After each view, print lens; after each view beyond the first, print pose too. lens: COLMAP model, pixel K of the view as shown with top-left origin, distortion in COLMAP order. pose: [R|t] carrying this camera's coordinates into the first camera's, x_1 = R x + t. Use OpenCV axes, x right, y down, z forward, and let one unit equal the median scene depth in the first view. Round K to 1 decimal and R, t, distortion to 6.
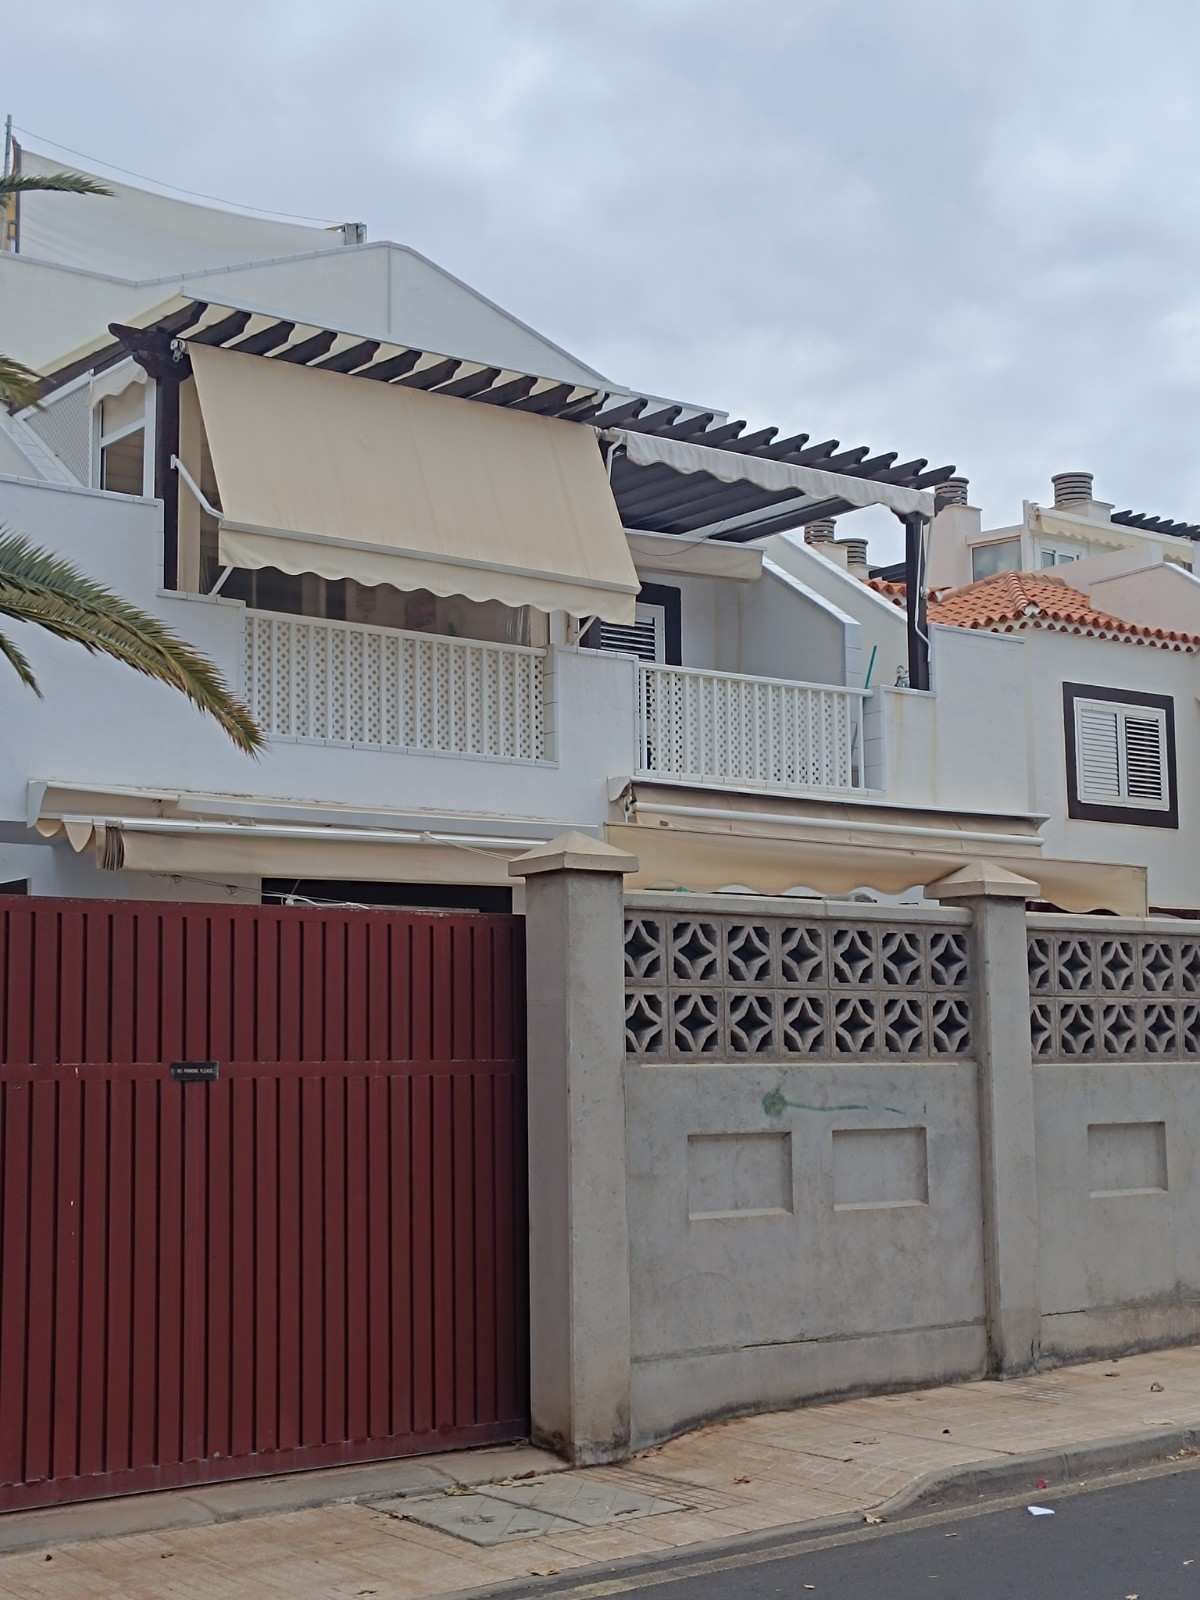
lens RADIAL K [[2087.6, 0, 600.0], [0, 2087.6, 800.0], [0, 0, 1]] dist [0.279012, -2.519259]
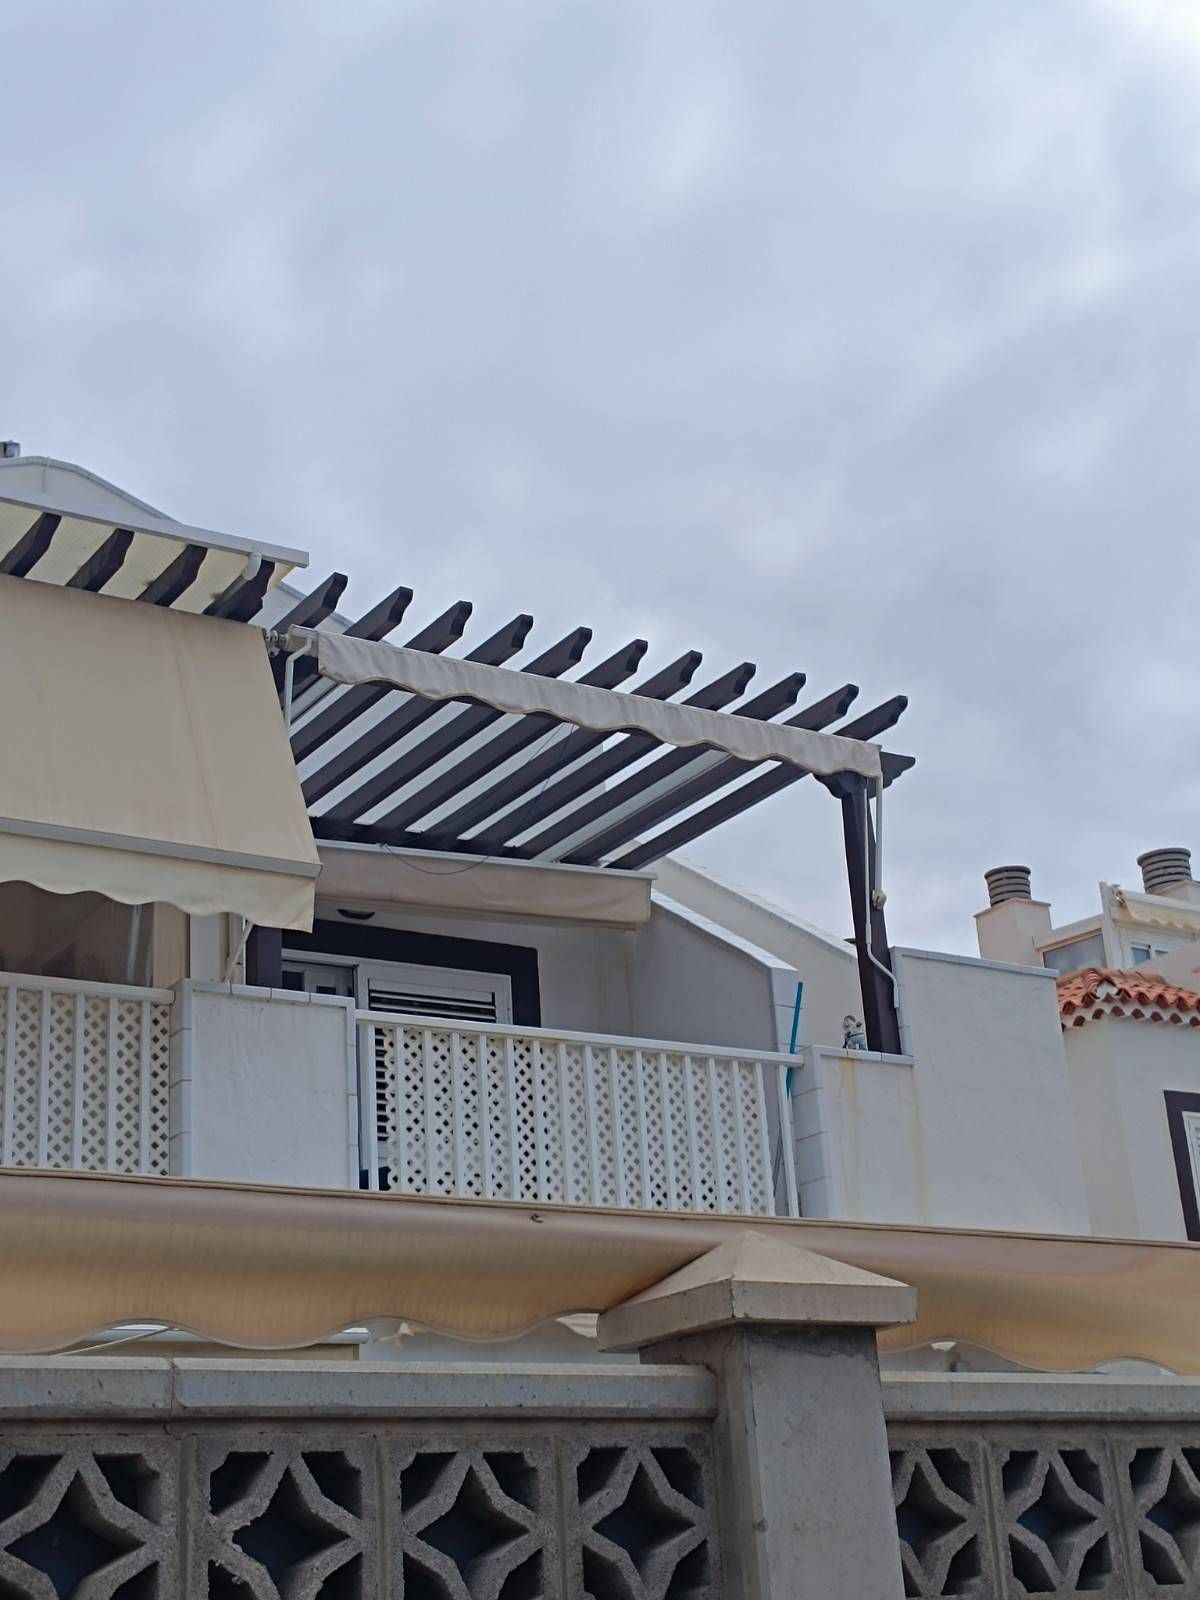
lens RADIAL K [[2268.6, 0, 600.0], [0, 2268.6, 800.0], [0, 0, 1]] dist [0.032367, 0.104437]
pose [[0.996533, -0.074947, -0.036126, 0.101473], [0.064297, 0.969307, -0.237296, 0.027717], [0.052802, 0.234150, 0.970765, 0.347029]]
